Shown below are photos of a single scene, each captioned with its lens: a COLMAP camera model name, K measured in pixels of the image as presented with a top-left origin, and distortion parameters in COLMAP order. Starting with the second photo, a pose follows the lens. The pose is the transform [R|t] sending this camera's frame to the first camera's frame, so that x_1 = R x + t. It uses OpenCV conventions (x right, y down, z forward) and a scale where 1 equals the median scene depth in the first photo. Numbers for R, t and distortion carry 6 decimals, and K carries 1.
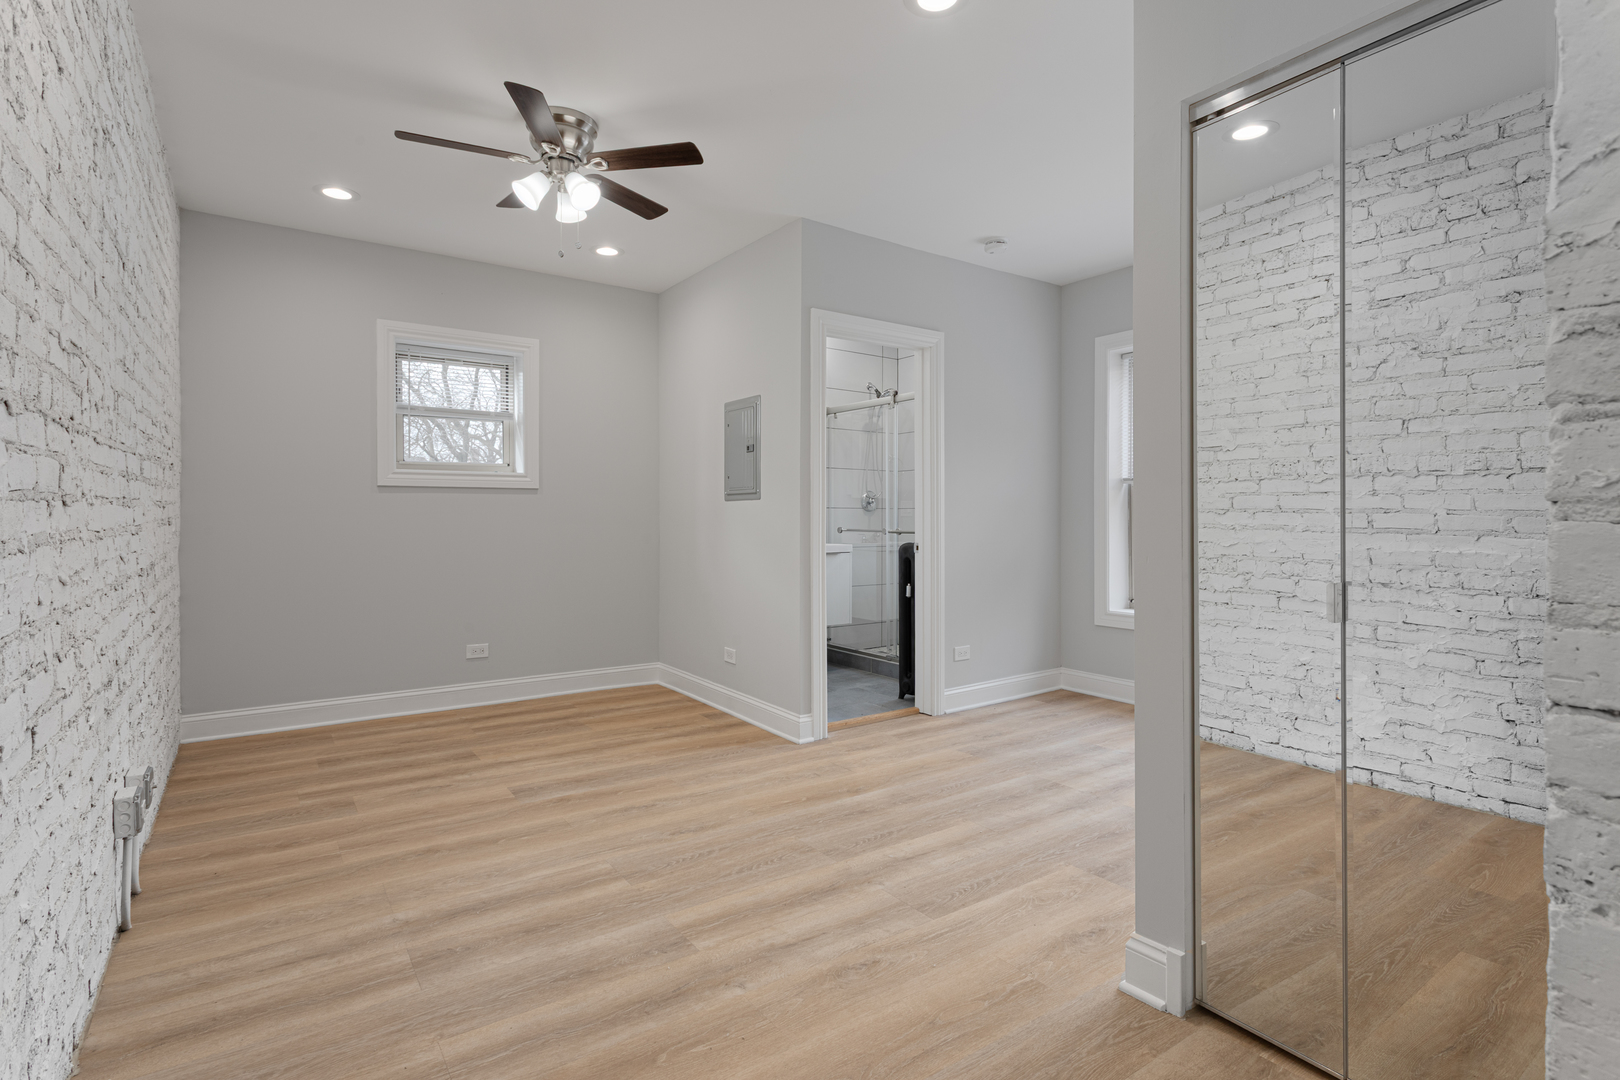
lens RADIAL K [[774.1, 0, 801.4], [0, 774.1, 527.0], [0, 0, 1]] dist [-0.003946, -0.000630]
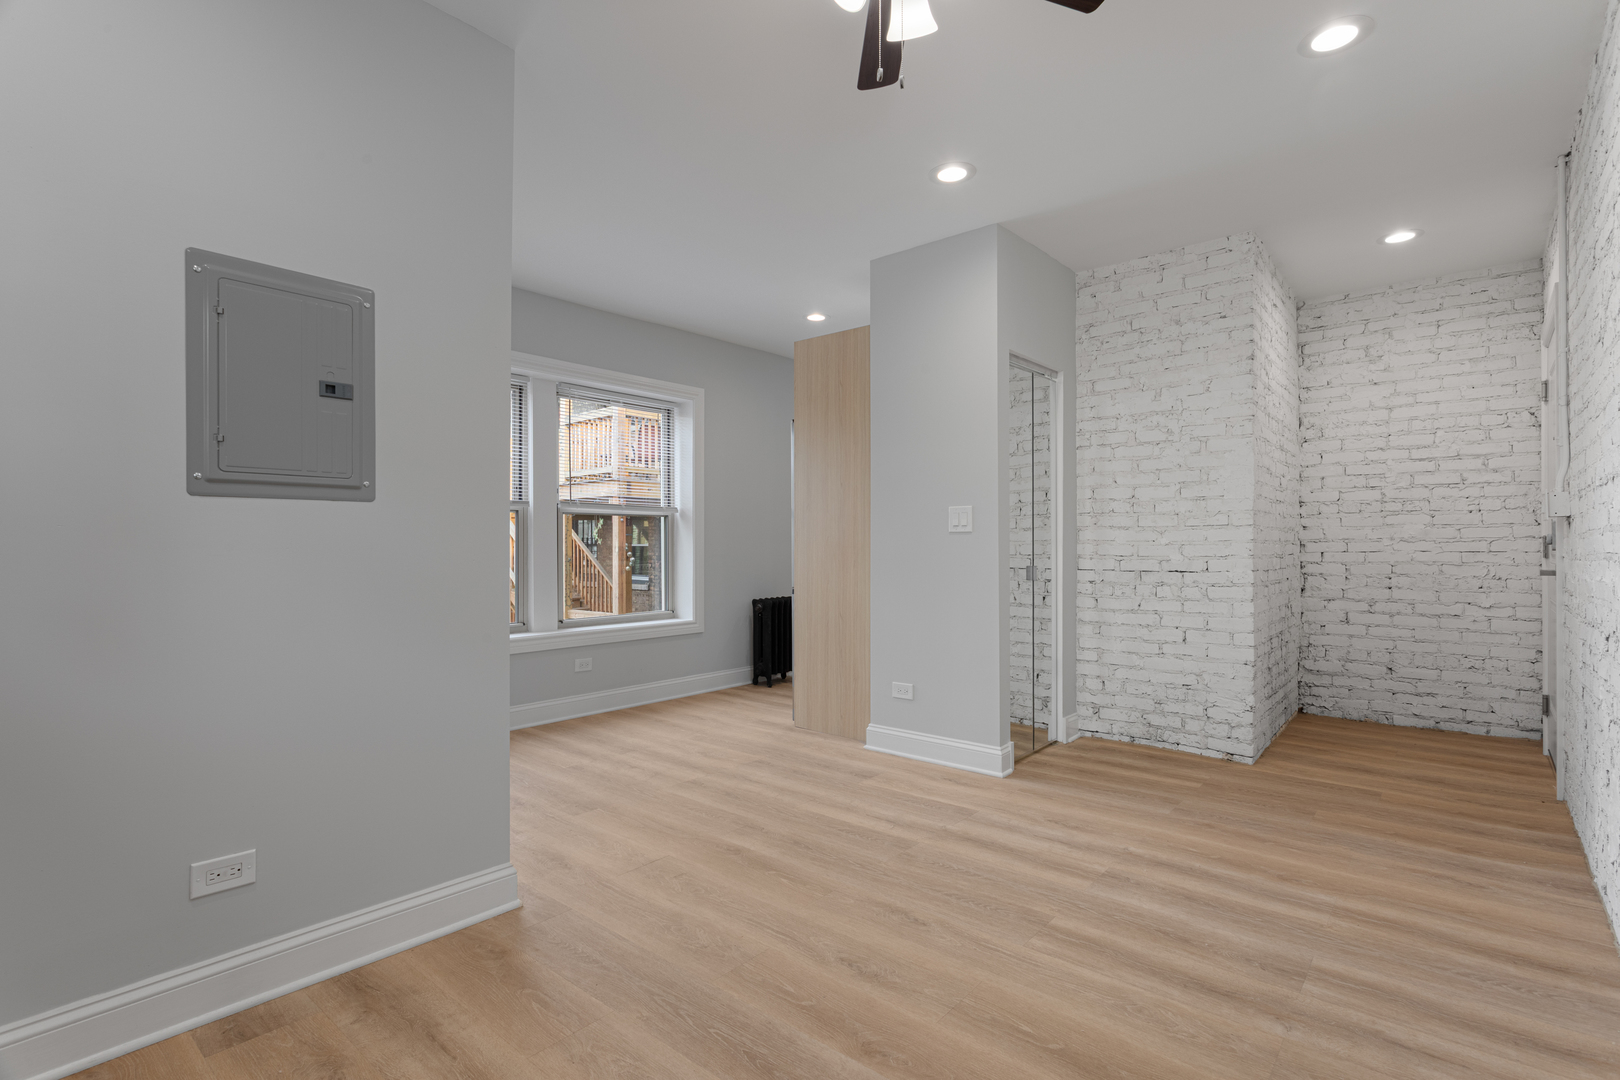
lens RADIAL K [[774.1, 0, 803.0], [0, 774.1, 544.4], [0, 0, 1]] dist [-0.003946, -0.000630]
pose [[-0.241777, -0.001049, 0.970331, -0.929619], [0.011221, 0.999930, 0.003877, -0.010357], [-0.970267, 0.011826, -0.241748, 1.316011]]
